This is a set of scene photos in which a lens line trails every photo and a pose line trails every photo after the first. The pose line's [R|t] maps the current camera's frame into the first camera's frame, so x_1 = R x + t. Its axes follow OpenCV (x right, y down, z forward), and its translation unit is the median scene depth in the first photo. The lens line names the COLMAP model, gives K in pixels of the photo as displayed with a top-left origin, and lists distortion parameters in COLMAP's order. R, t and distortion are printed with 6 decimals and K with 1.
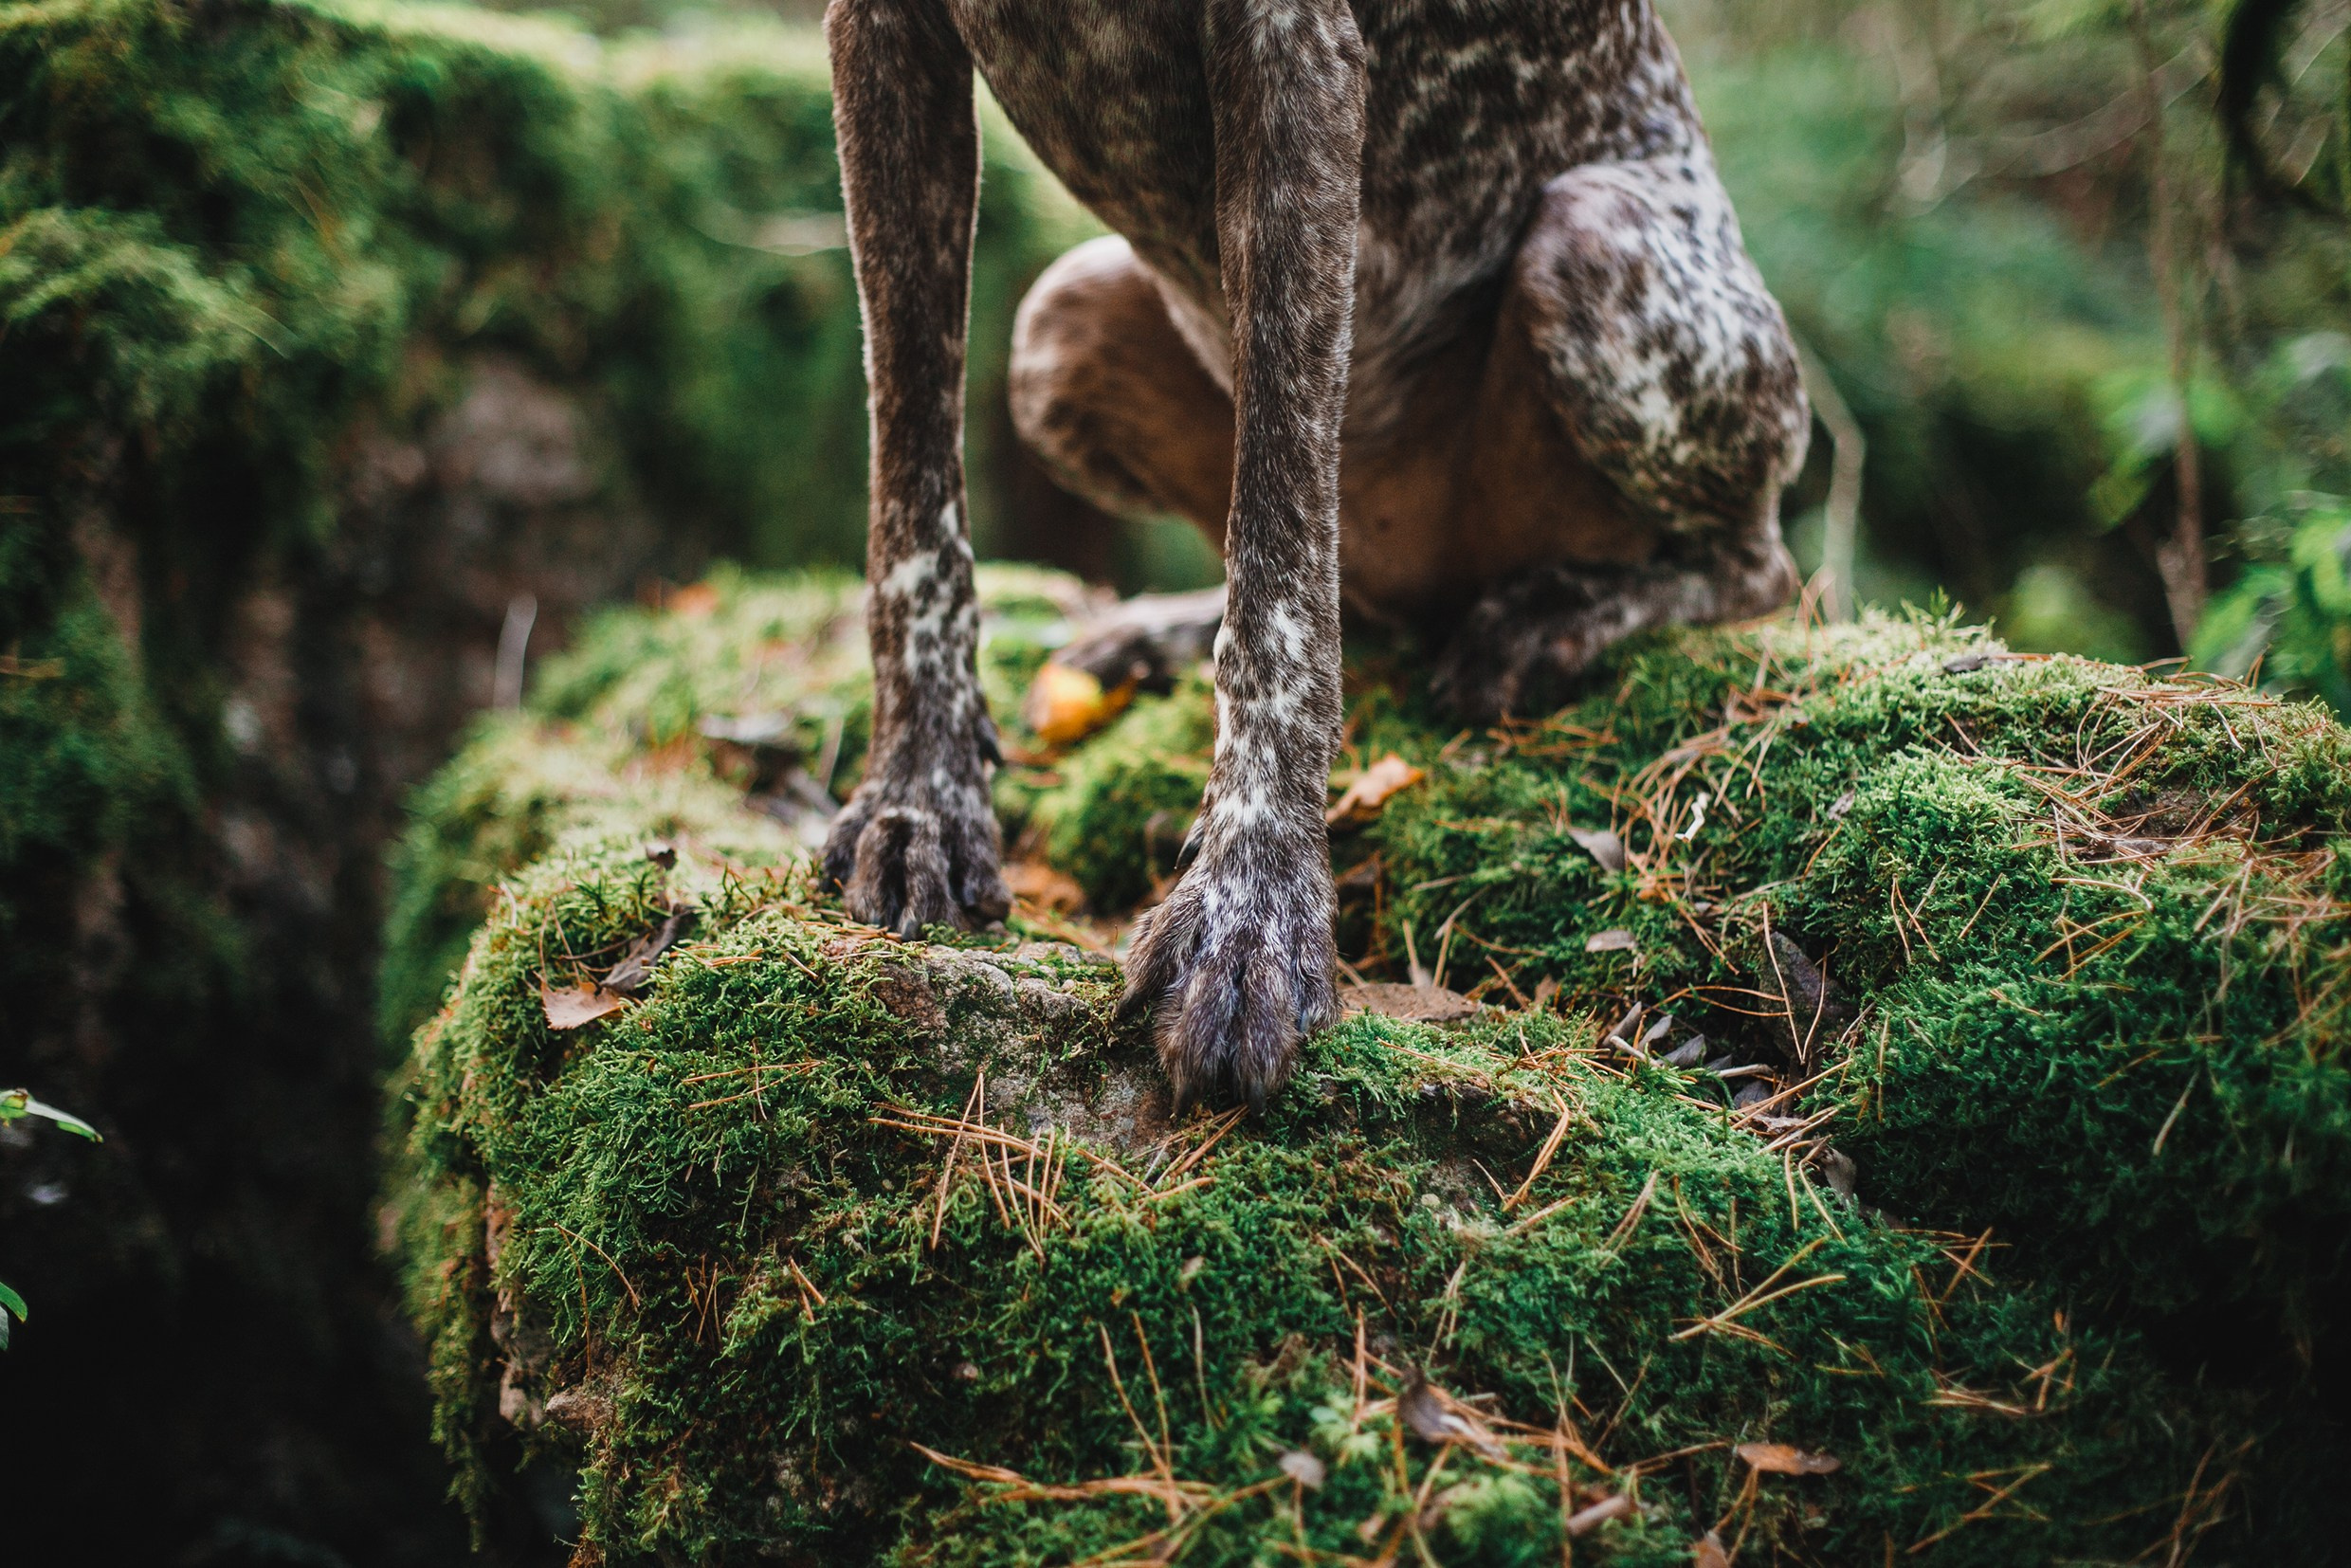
lens RADIAL K [[3495.3, 0, 1175.5], [0, 3495.3, 784.0], [0, 0, 1]] dist [-0.147779, 0.111015]
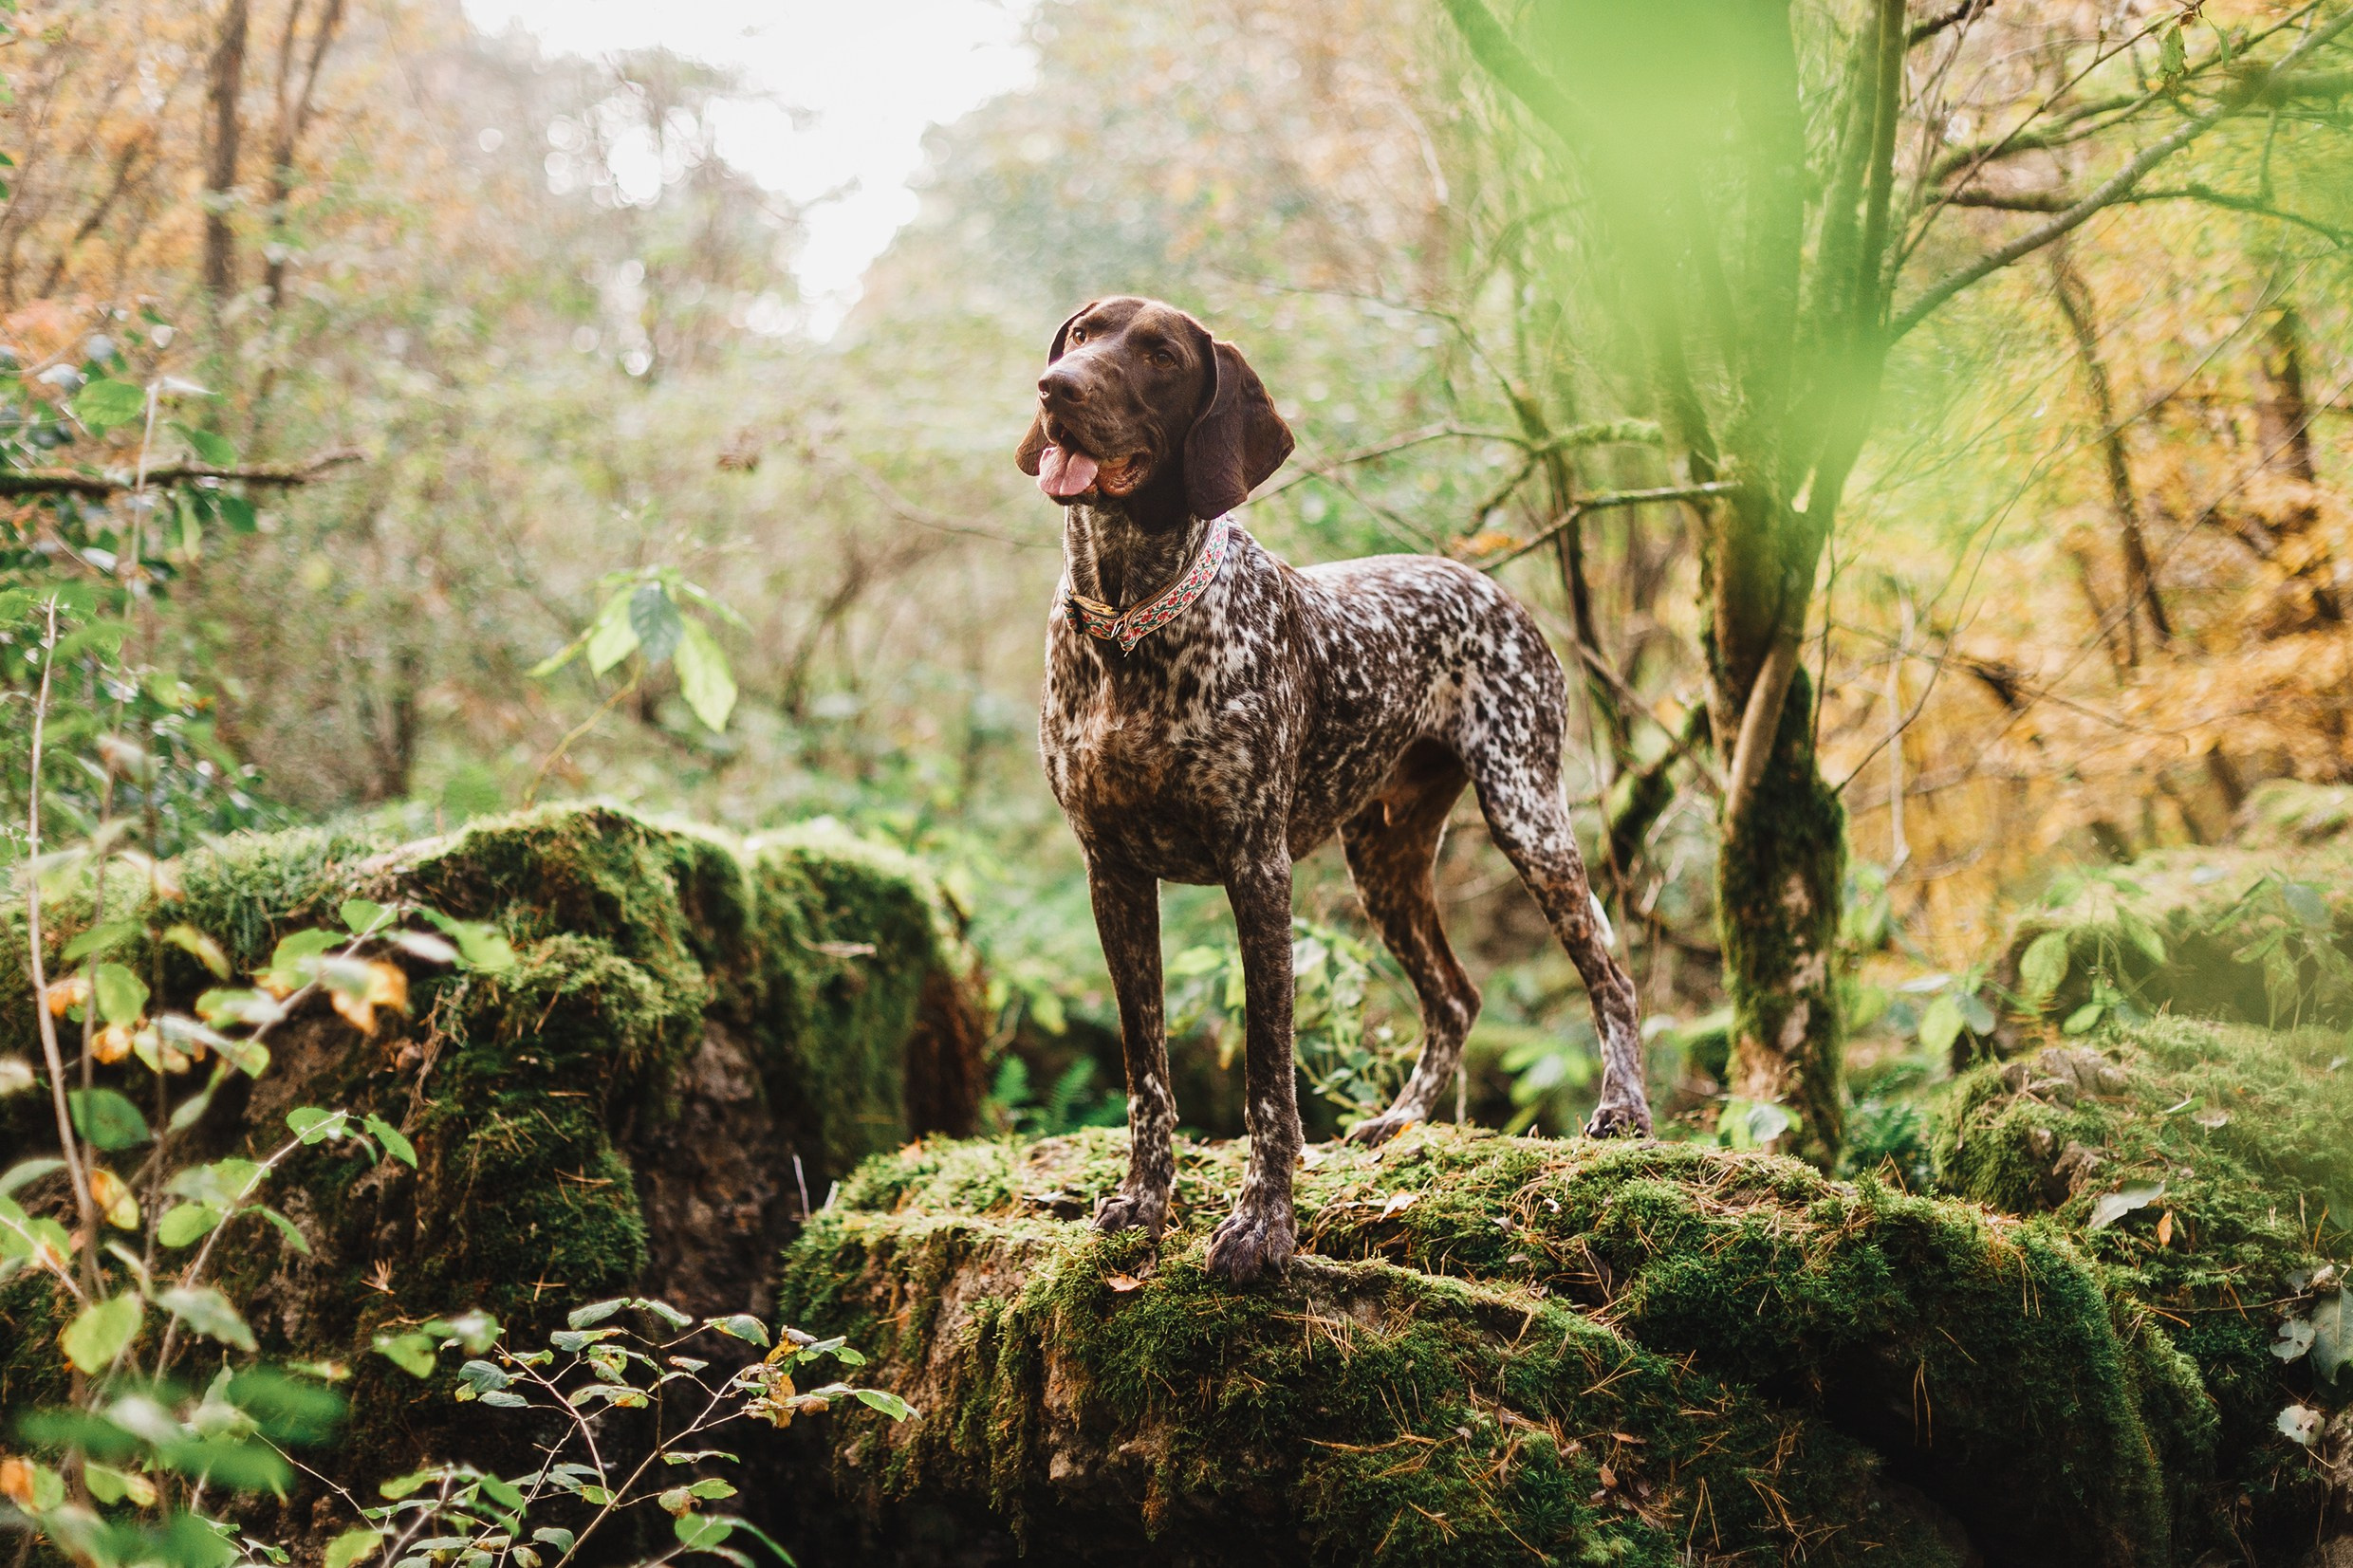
lens RADIAL K [[3432.6, 0, 1176.5], [0, 3432.6, 784.0], [0, 0, 1]] dist [0.030986, 0.038493]
pose [[0.976410, 0.020598, 0.214940, -0.678518], [0.021383, 0.981322, -0.191179, 0.186556], [-0.214863, 0.191265, 0.957732, -1.412614]]
